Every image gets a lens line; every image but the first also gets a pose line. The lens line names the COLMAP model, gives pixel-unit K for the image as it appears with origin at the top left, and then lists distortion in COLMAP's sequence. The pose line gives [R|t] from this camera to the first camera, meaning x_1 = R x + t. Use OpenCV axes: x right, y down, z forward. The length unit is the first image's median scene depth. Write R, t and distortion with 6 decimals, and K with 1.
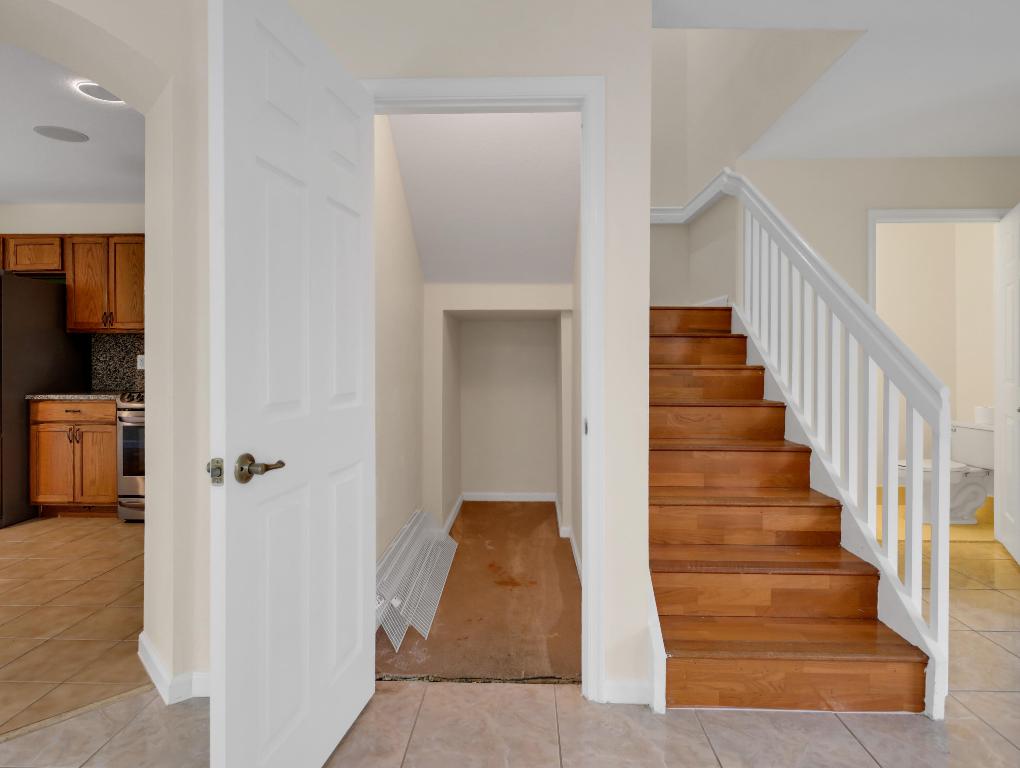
lens RADIAL K [[563.4, 0, 507.3], [0, 563.4, 357.2], [0, 0, 1]] dist [0.011610, -0.006253]
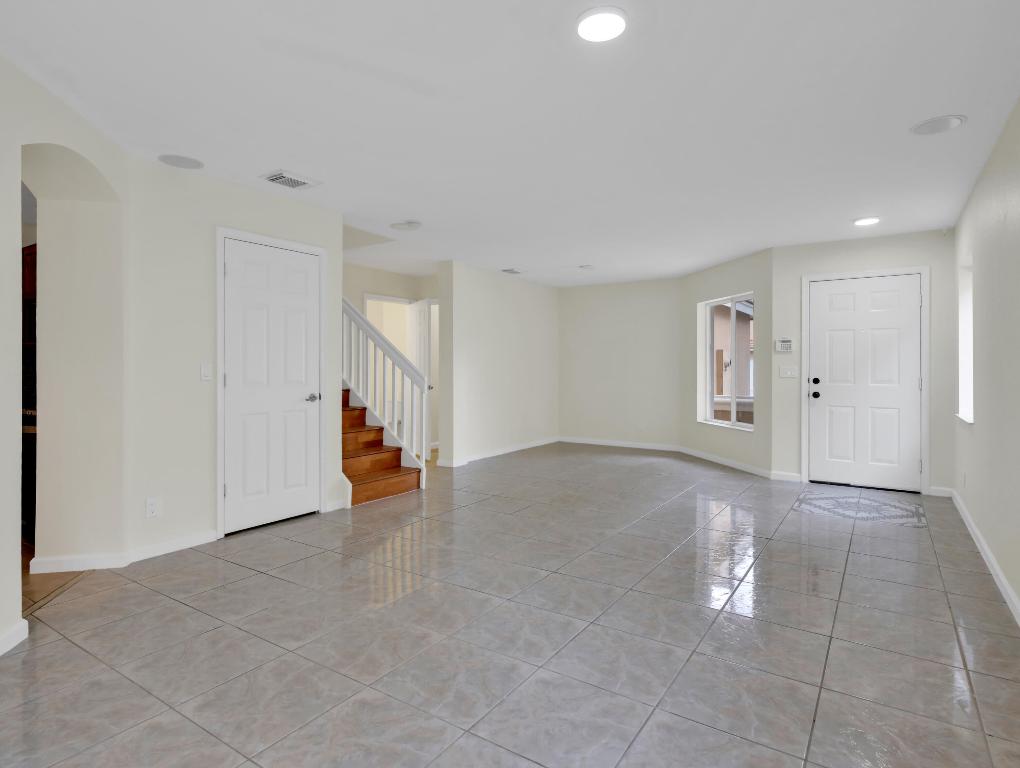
lens RADIAL K [[563.4, 0, 511.8], [0, 563.4, 359.2], [0, 0, 1]] dist [0.011610, -0.006253]
pose [[0.525804, 0.011214, 0.850532, -0.683792], [0.002197, 0.999892, -0.014542, 0.003557], [-0.850603, 0.009515, 0.525722, -0.426983]]
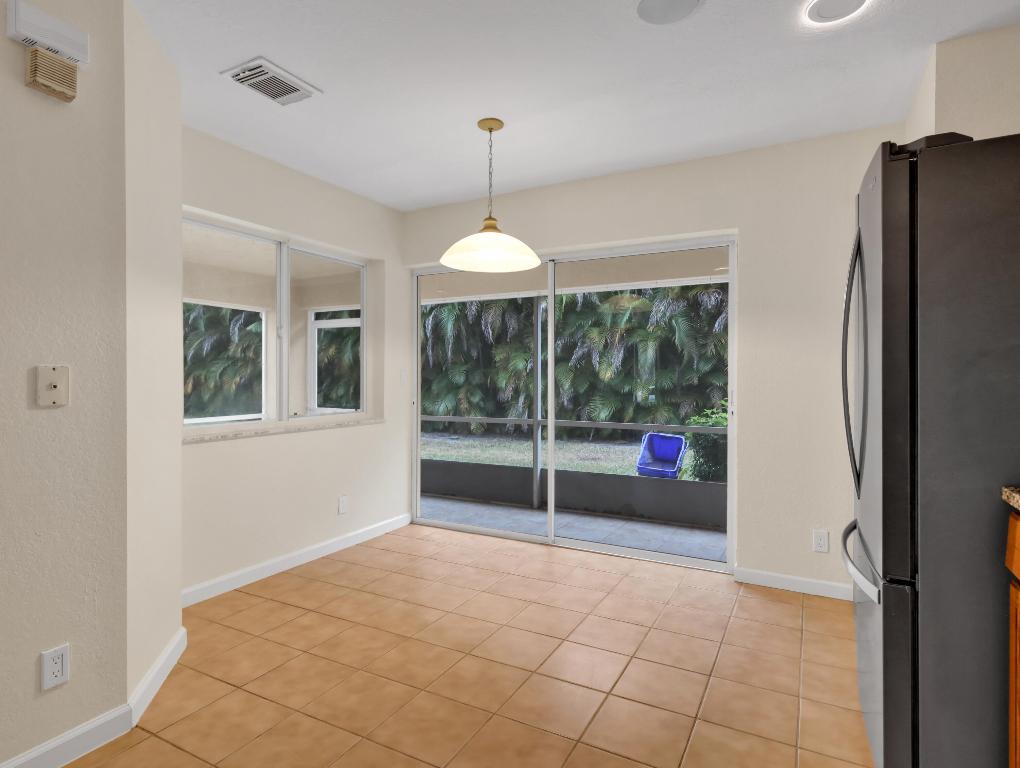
lens RADIAL K [[563.4, 0, 518.2], [0, 563.4, 365.6], [0, 0, 1]] dist [0.011610, -0.006253]
pose [[-0.441790, -0.013576, -0.897016, -0.422037], [-0.002772, 0.999901, -0.013768, 0.001771], [0.897114, -0.003596, -0.441784, 0.896236]]
